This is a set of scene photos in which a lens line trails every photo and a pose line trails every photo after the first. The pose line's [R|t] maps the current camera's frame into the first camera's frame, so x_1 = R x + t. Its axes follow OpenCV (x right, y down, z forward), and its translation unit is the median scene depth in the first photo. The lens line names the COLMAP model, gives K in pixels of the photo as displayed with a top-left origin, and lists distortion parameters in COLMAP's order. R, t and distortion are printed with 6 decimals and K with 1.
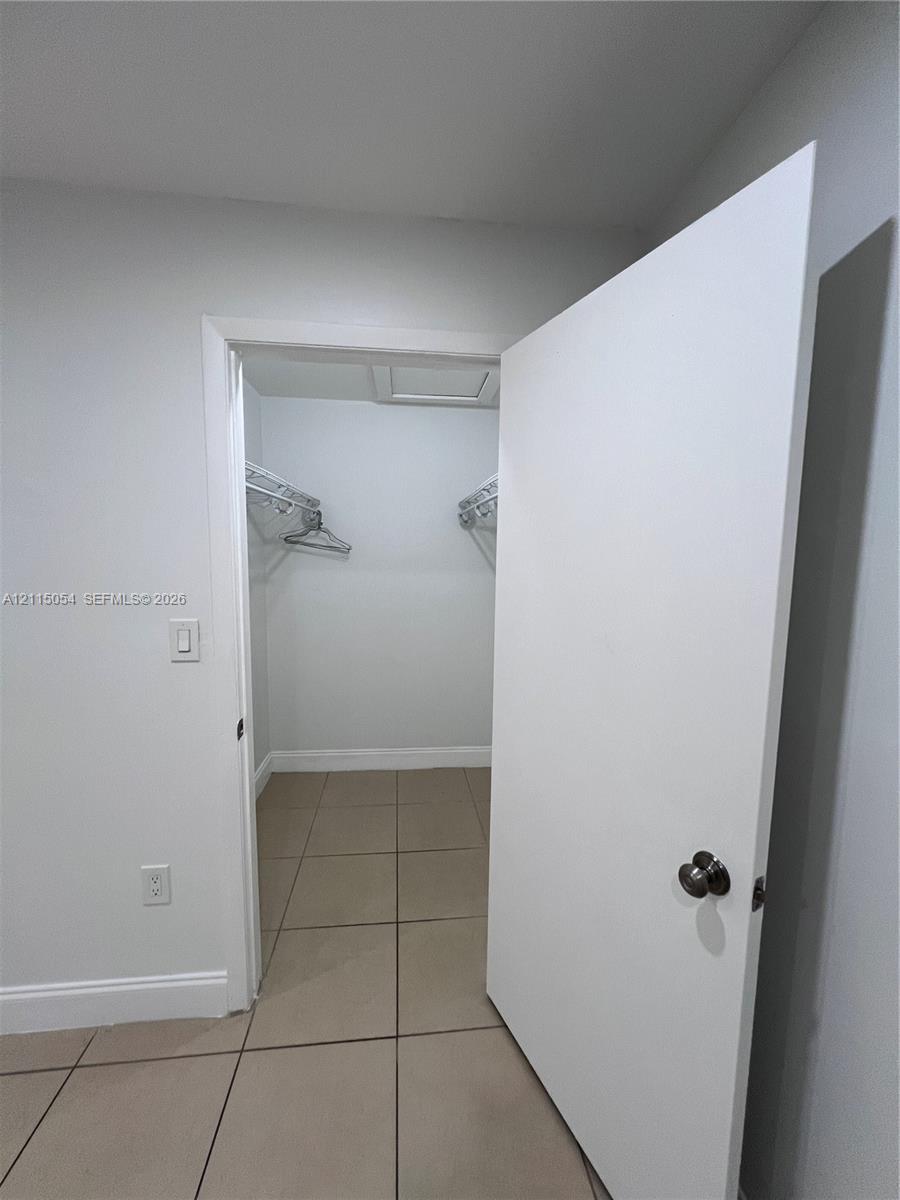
lens RADIAL K [[478.9, 0, 453.6], [0, 478.9, 601.4], [0, 0, 1]] dist [-0.002475, 0.001360]
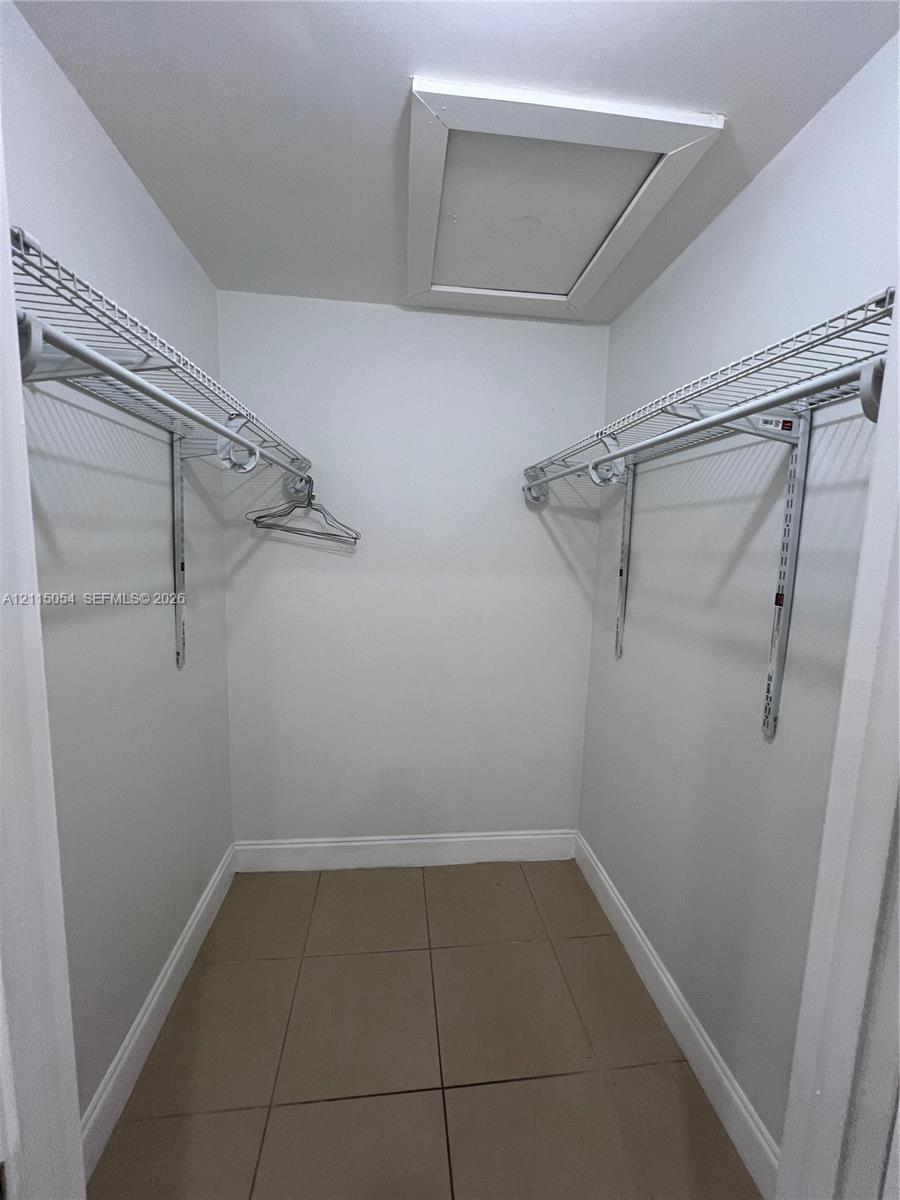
lens RADIAL K [[478.9, 0, 453.3], [0, 478.9, 604.0], [0, 0, 1]] dist [-0.002475, 0.001360]
pose [[0.999838, 0.015105, 0.009813, -0.094941], [-0.015366, 0.999514, 0.027120, -0.041589], [-0.009399, -0.027266, 0.999584, 0.362648]]
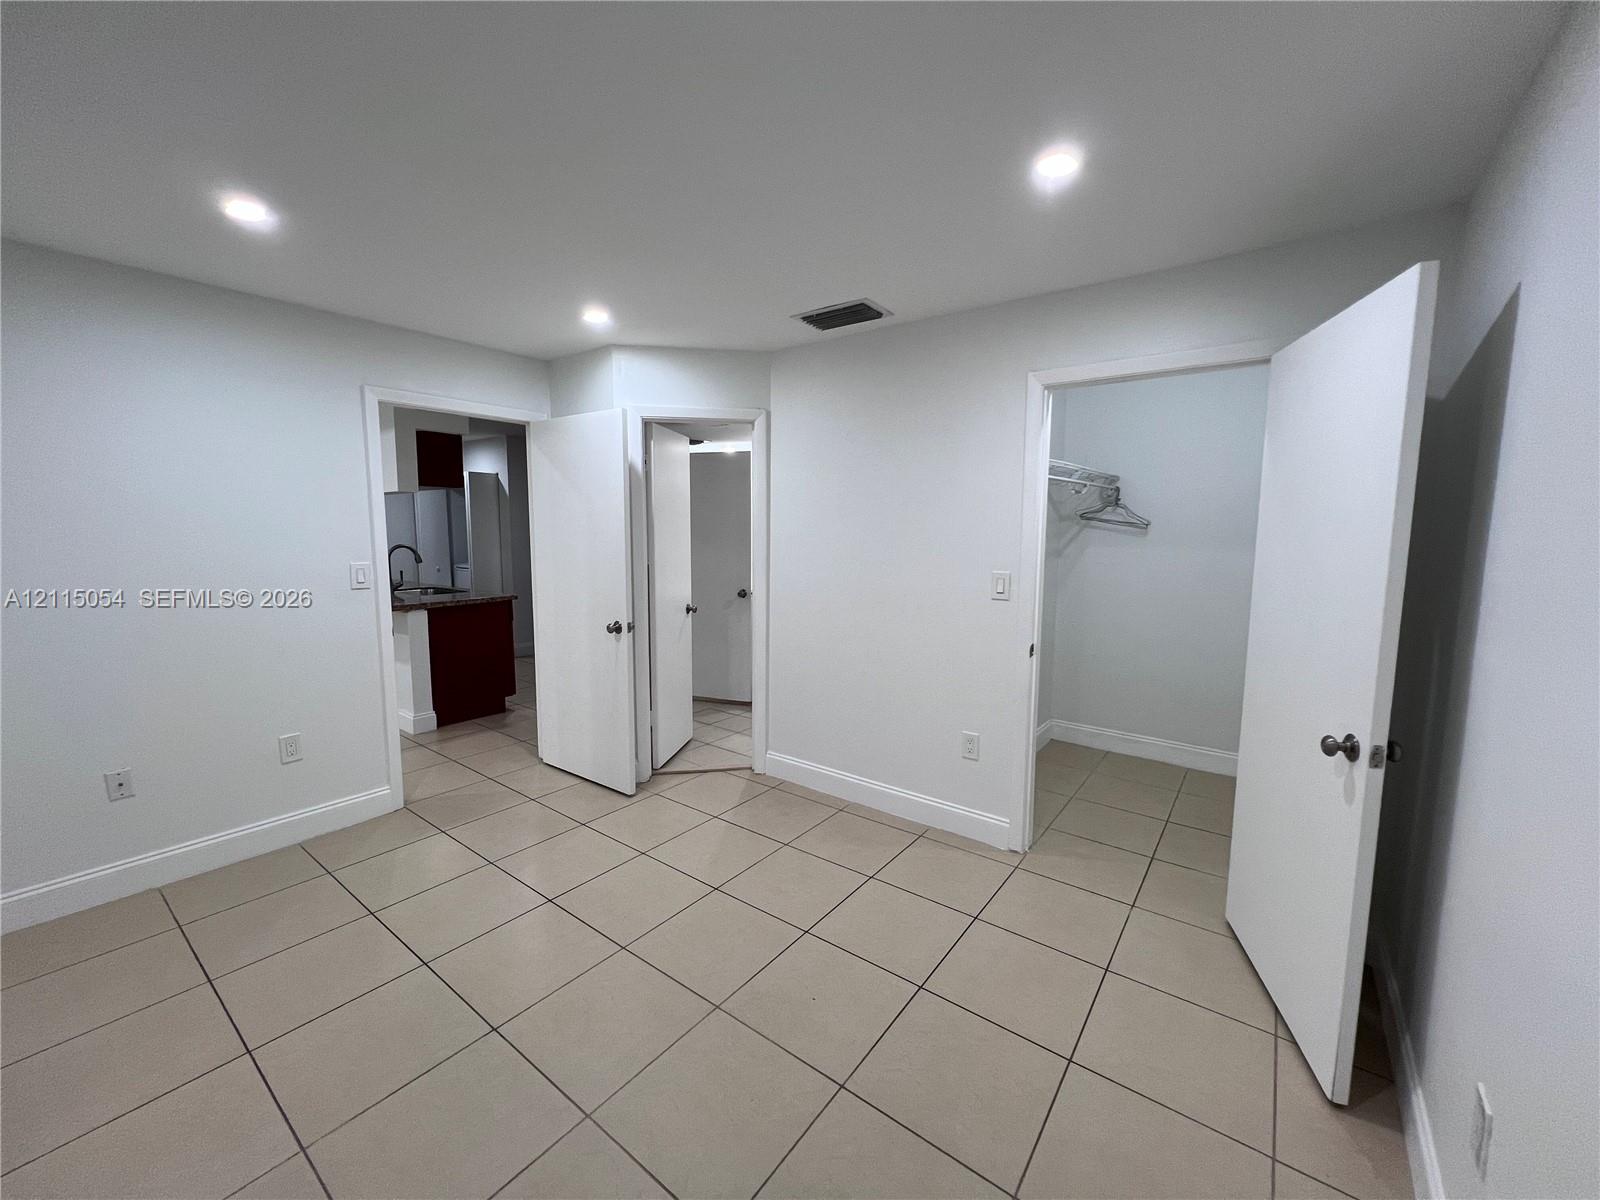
lens RADIAL K [[638.5, 0, 801.6], [0, 638.5, 594.7], [0, 0, 1]] dist [-0.002475, 0.001360]
pose [[0.722572, 0.064048, -0.688323, 0.178412], [-0.066309, 0.997529, 0.023212, 0.050190], [0.688109, 0.028870, 0.725033, -0.427094]]
